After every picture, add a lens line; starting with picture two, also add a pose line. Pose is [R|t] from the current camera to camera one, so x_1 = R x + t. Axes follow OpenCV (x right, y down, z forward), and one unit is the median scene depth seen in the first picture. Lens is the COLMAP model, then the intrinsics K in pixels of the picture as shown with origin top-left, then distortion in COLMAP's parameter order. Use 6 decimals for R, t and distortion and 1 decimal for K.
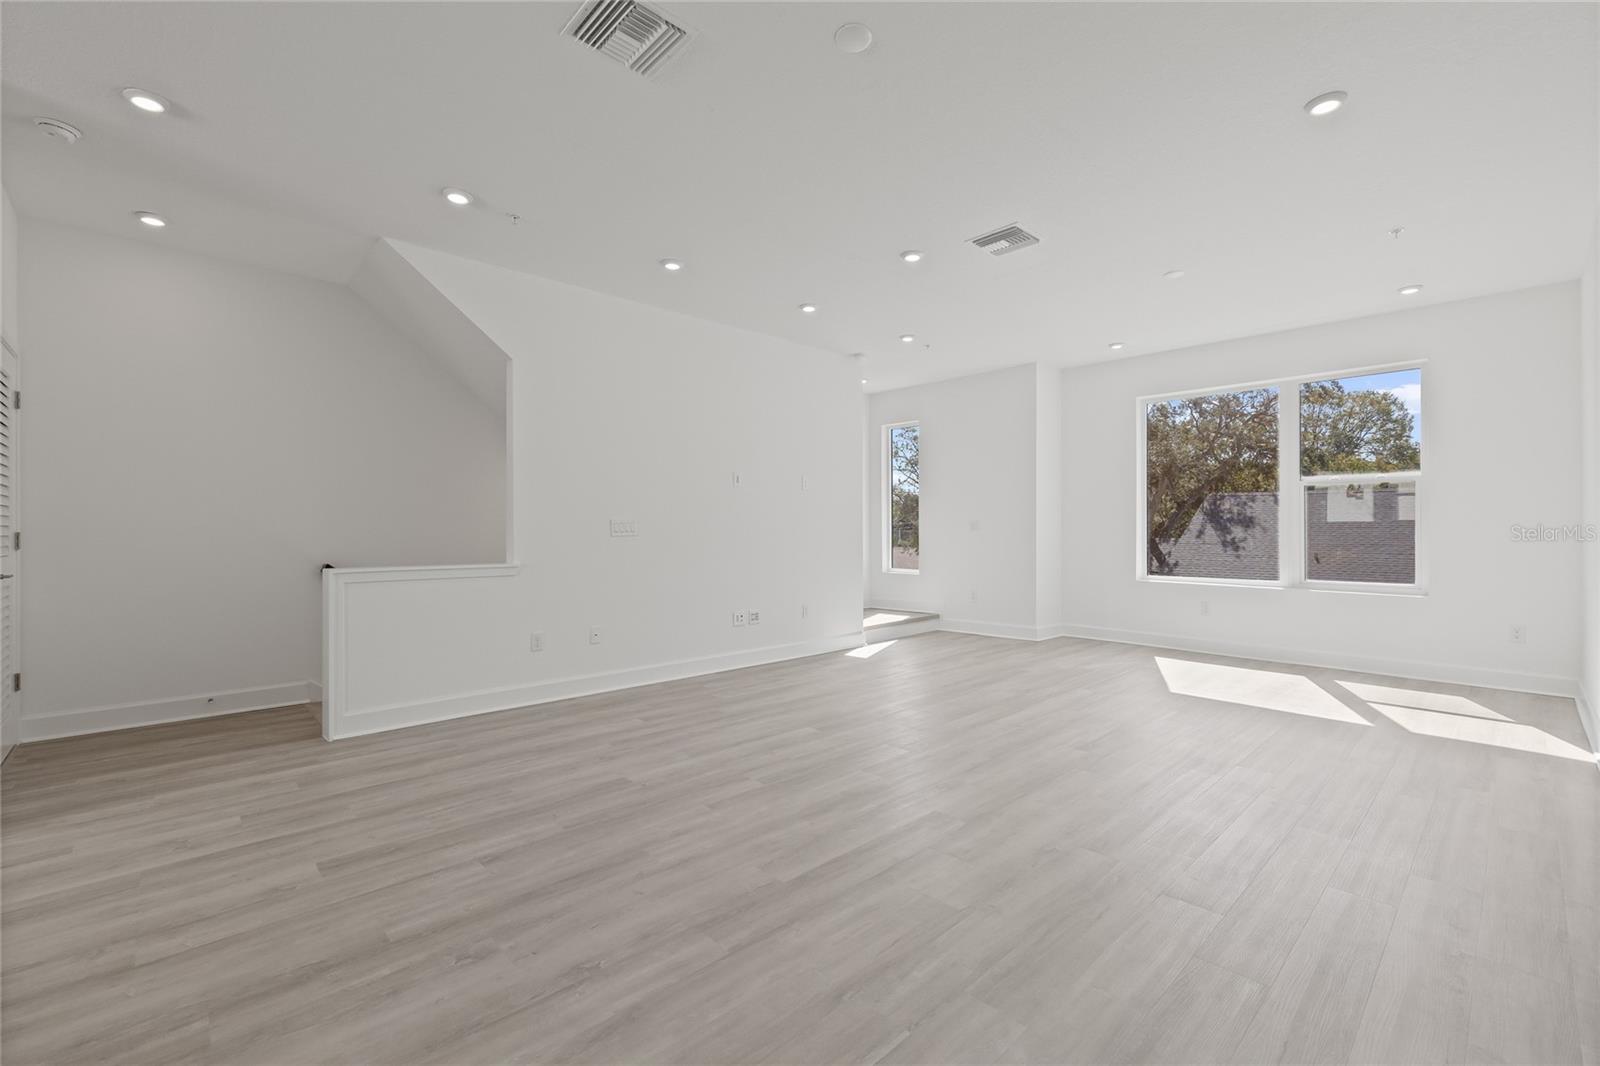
lens RADIAL K [[687.2, 0, 748.5], [0, 687.2, 534.1], [0, 0, 1]] dist [-0.003508, -0.000229]
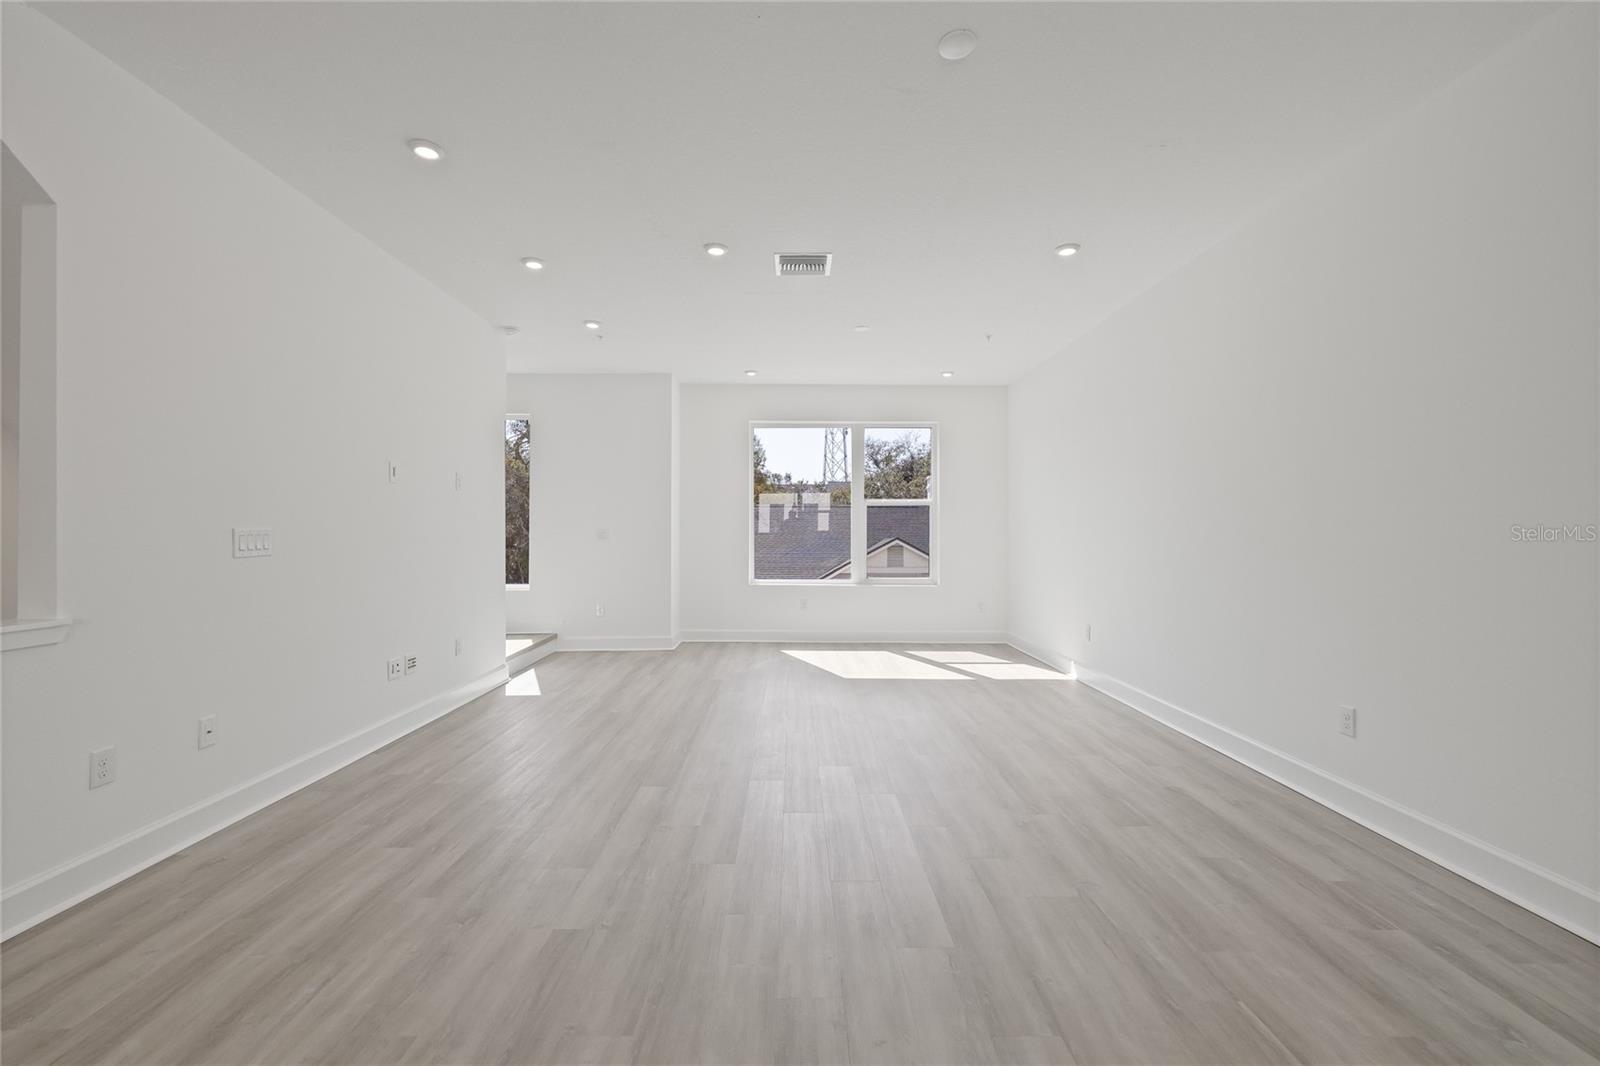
lens RADIAL K [[715.2, 0, 800.9], [0, 715.2, 529.0], [0, 0, 1]] dist [0.001245, 0.000430]
pose [[0.651347, 0.006240, 0.758754, -0.618437], [0.002708, 0.999941, -0.010548, -0.023614], [-0.758775, 0.008925, 0.651292, 0.418483]]
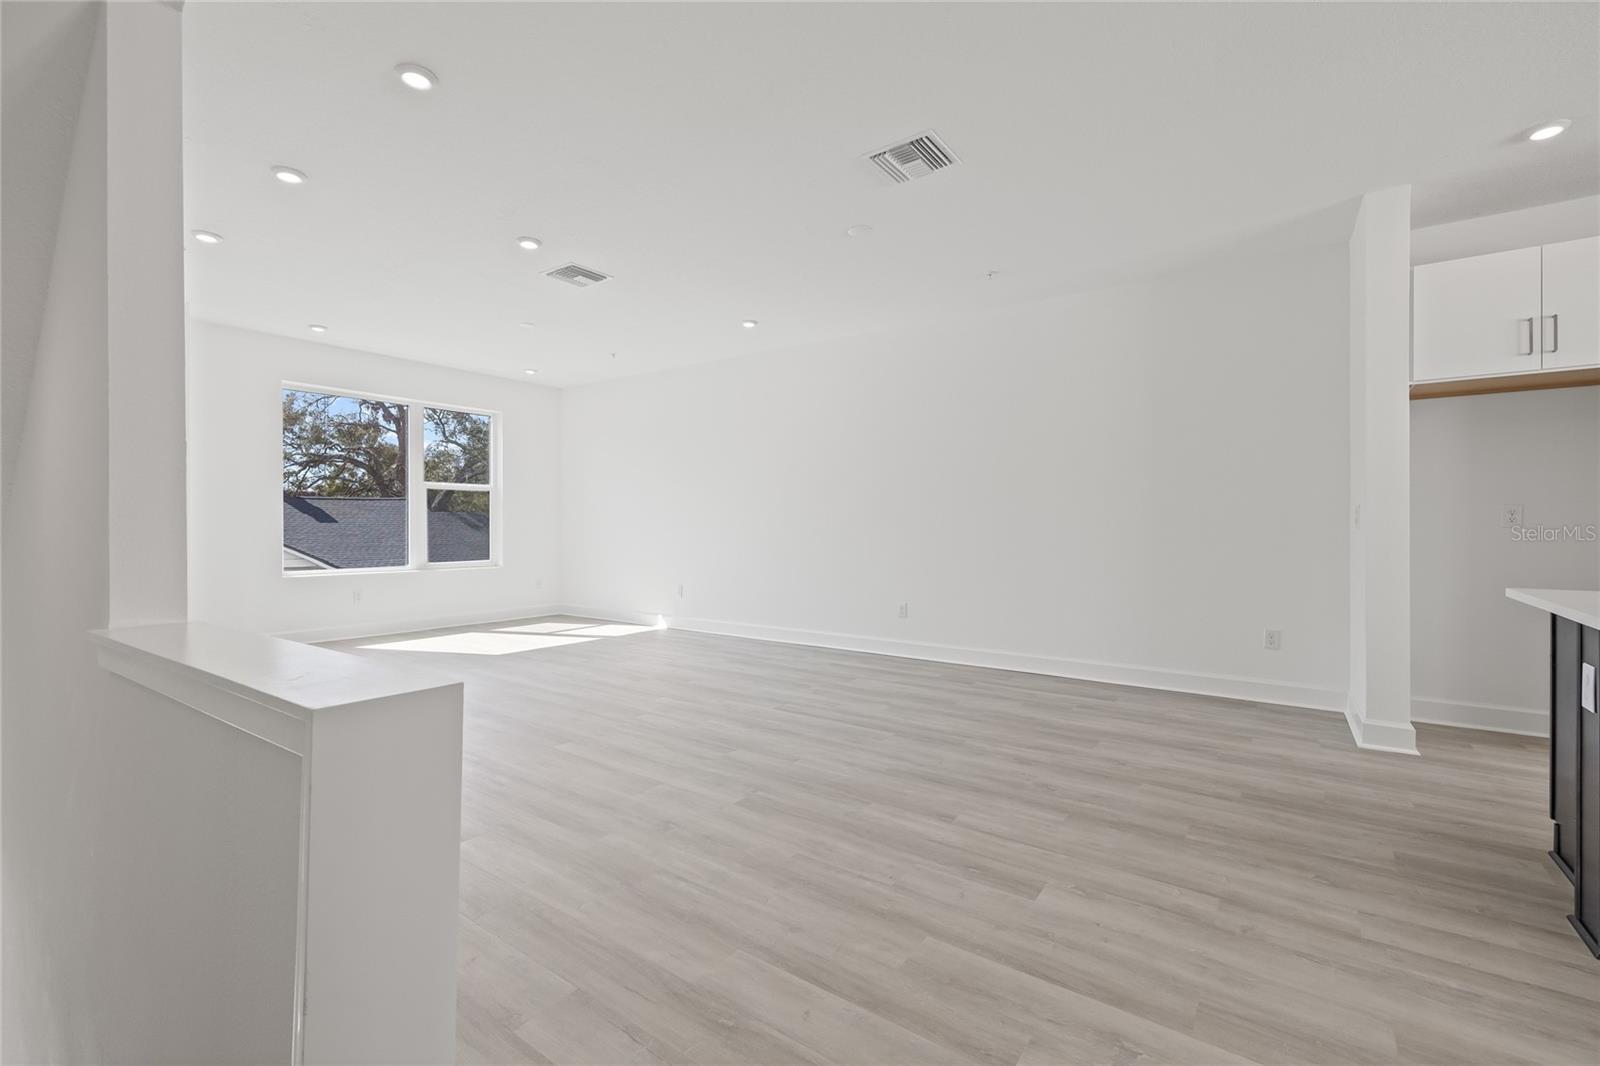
lens RADIAL K [[689.5, 0, 800.0], [0, 689.5, 533.0], [0, 0, 1]] dist [-0.000630, -0.000043]
pose [[-0.234813, -0.014834, 0.971927, -1.195479], [0.004373, 0.999857, 0.016317, -0.011708], [-0.972031, 0.008082, -0.234714, 1.261957]]
